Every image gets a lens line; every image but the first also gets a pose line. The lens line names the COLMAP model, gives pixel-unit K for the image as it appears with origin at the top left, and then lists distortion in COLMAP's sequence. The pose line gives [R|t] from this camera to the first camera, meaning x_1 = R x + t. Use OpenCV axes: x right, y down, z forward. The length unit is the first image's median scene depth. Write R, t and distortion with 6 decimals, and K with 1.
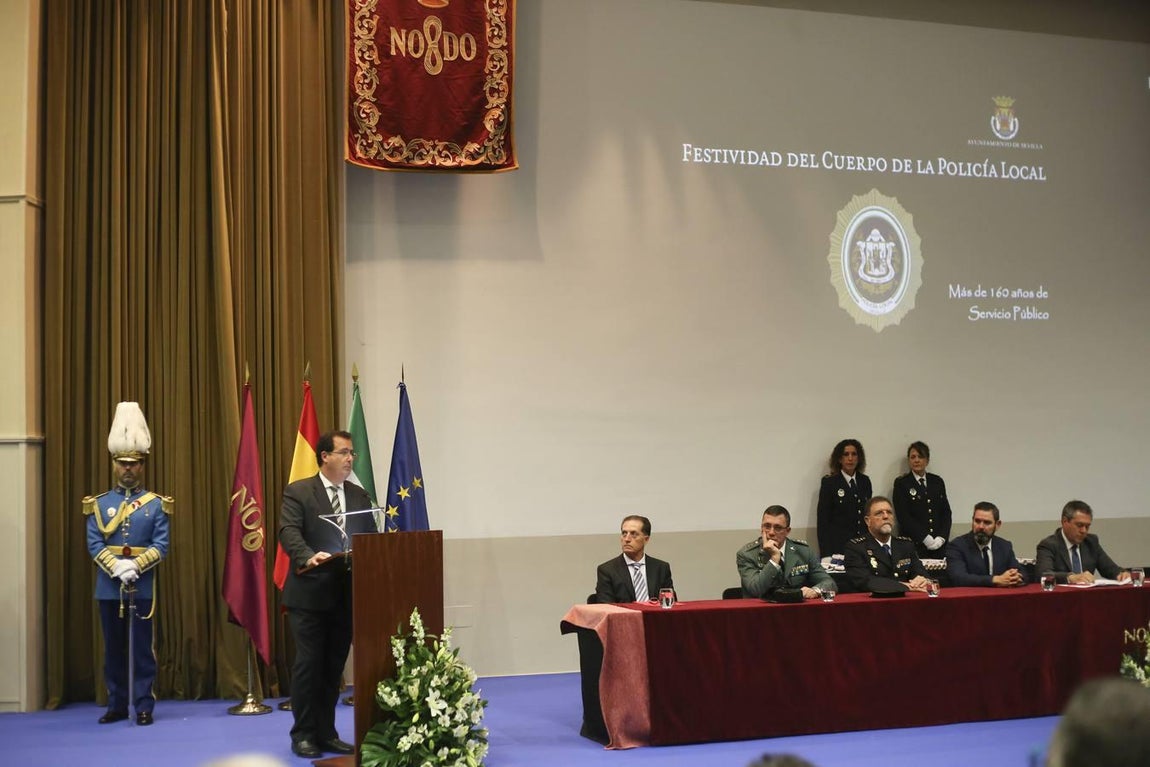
lens RADIAL K [[1655.3, 0, 575.0], [0, 1655.3, 383.5], [0, 0, 1]] dist [-0.105933, -0.033270]
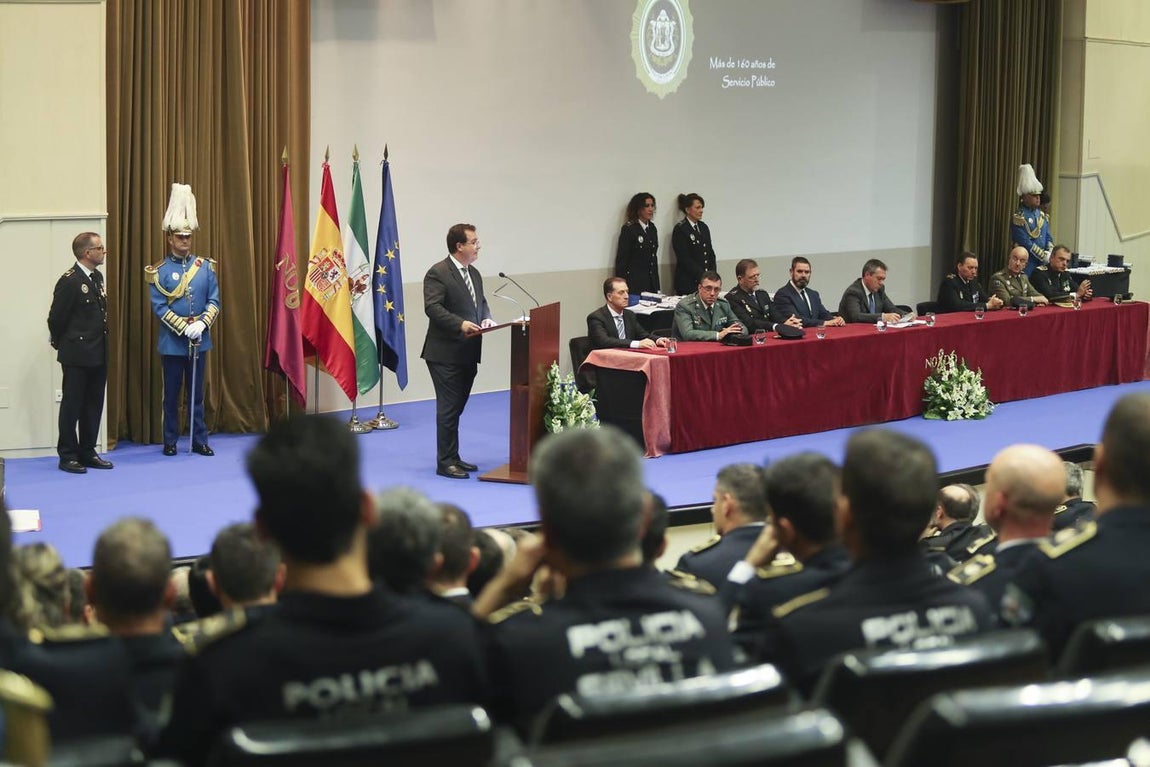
lens RADIAL K [[2339.6, 0, 575.0], [0, 2339.6, 383.5], [0, 0, 1]] dist [-0.289135, 0.068434]
pose [[0.895469, -0.031257, 0.444026, -0.678769], [-0.052008, 0.983352, 0.174107, -0.130782], [-0.442076, -0.179000, 0.878936, -0.504050]]
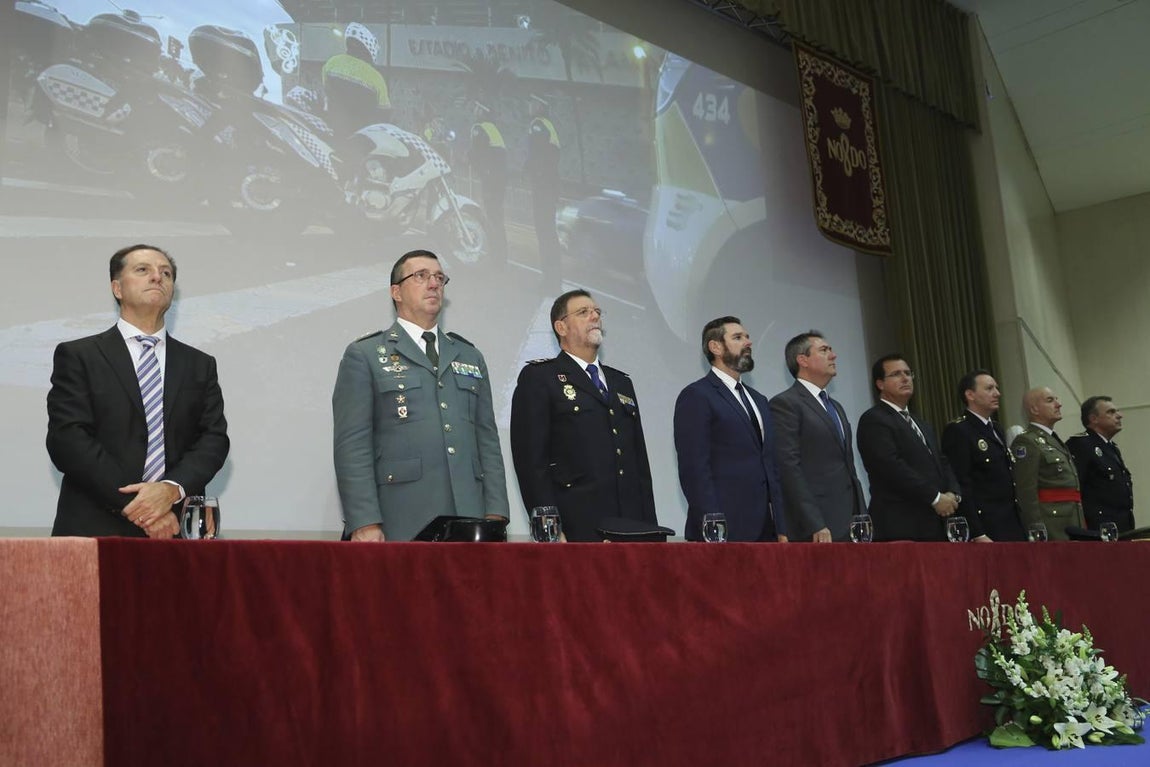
lens RADIAL K [[993.4, 0, 575.0], [0, 993.4, 383.5], [0, 0, 1]] dist [-0.066255, 0.110538]
pose [[0.933735, 0.052068, 0.354157, 0.044920], [0.012133, 0.984193, -0.176684, 0.110699], [-0.357758, 0.169273, 0.918344, 0.584826]]
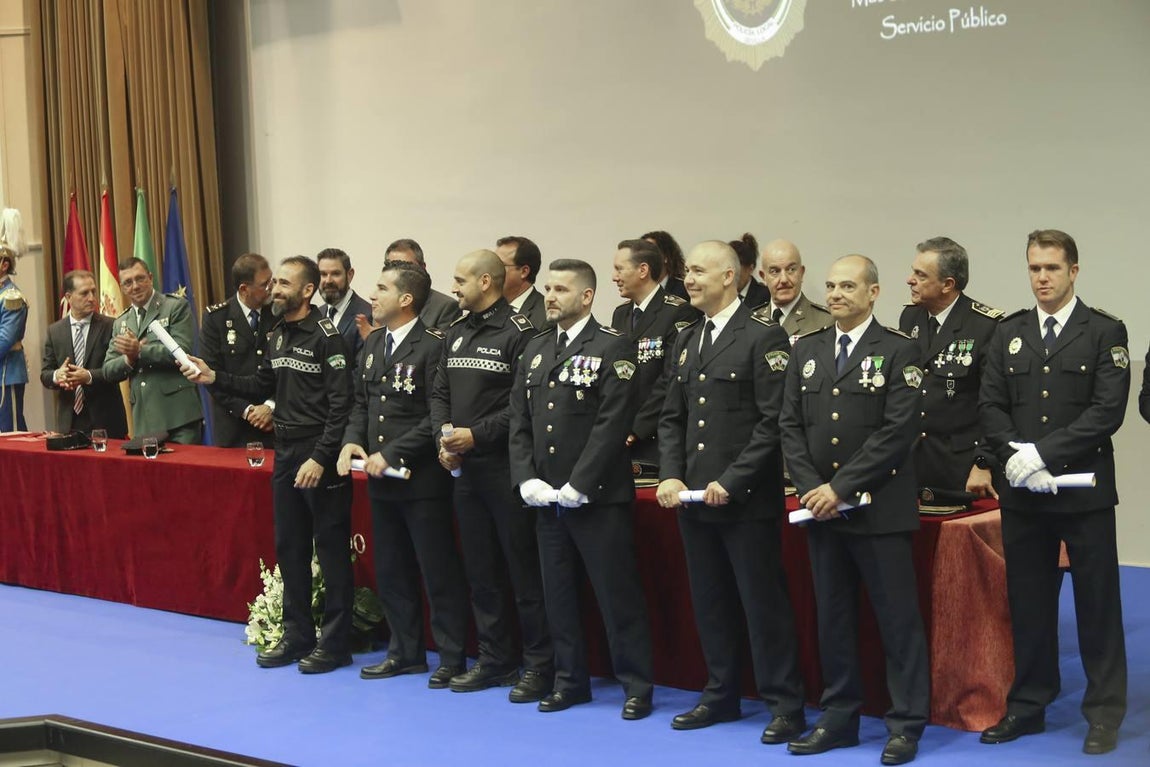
lens RADIAL K [[2391.9, 0, 575.0], [0, 2391.9, 383.5], [0, 0, 1]] dist [-0.279891, -0.076248]
pose [[0.471393, 0.064728, -0.879545, 1.142960], [0.084443, 0.989408, 0.118071, -0.028467], [0.877872, -0.129929, 0.460934, 0.524241]]
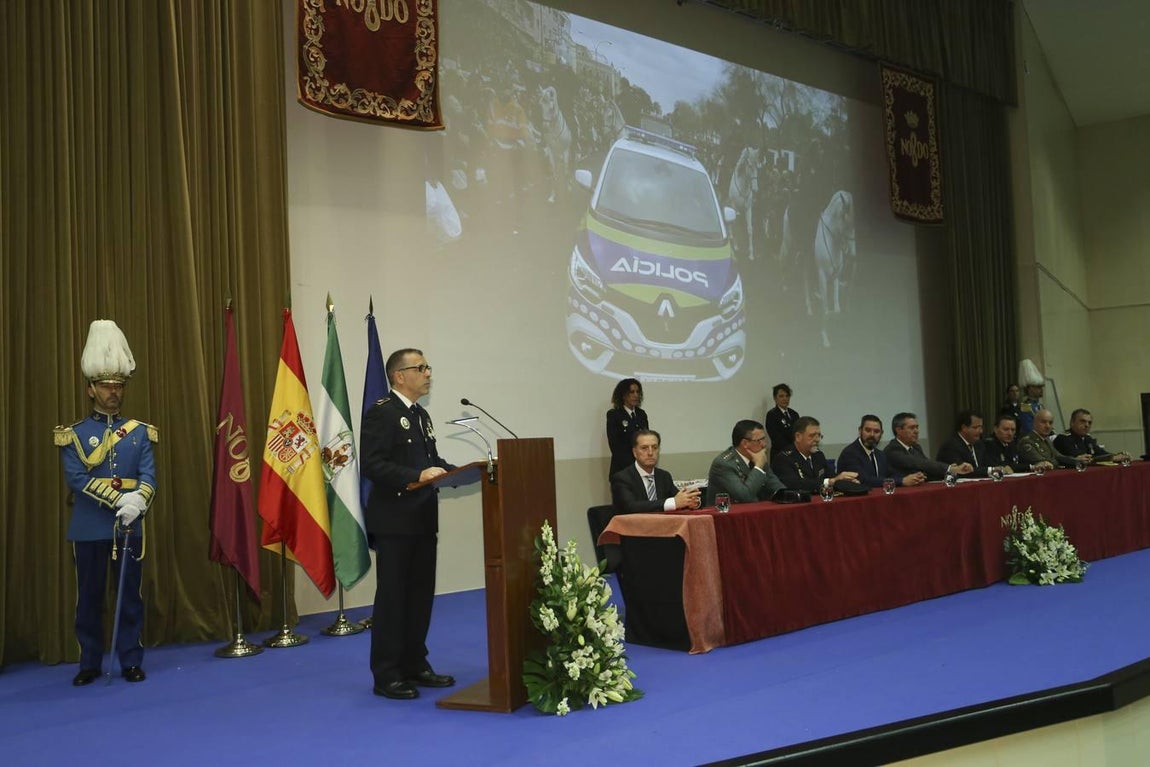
lens RADIAL K [[1057.9, 0, 562.8], [0, 1057.9, 382.0], [0, 0, 1]] dist [-0.026062, 0.015780]
pose [[0.929645, -0.004074, 0.368435, -0.221561], [0.010819, 0.999810, -0.016244, 0.050391], [-0.368298, 0.019088, 0.929512, 0.326958]]
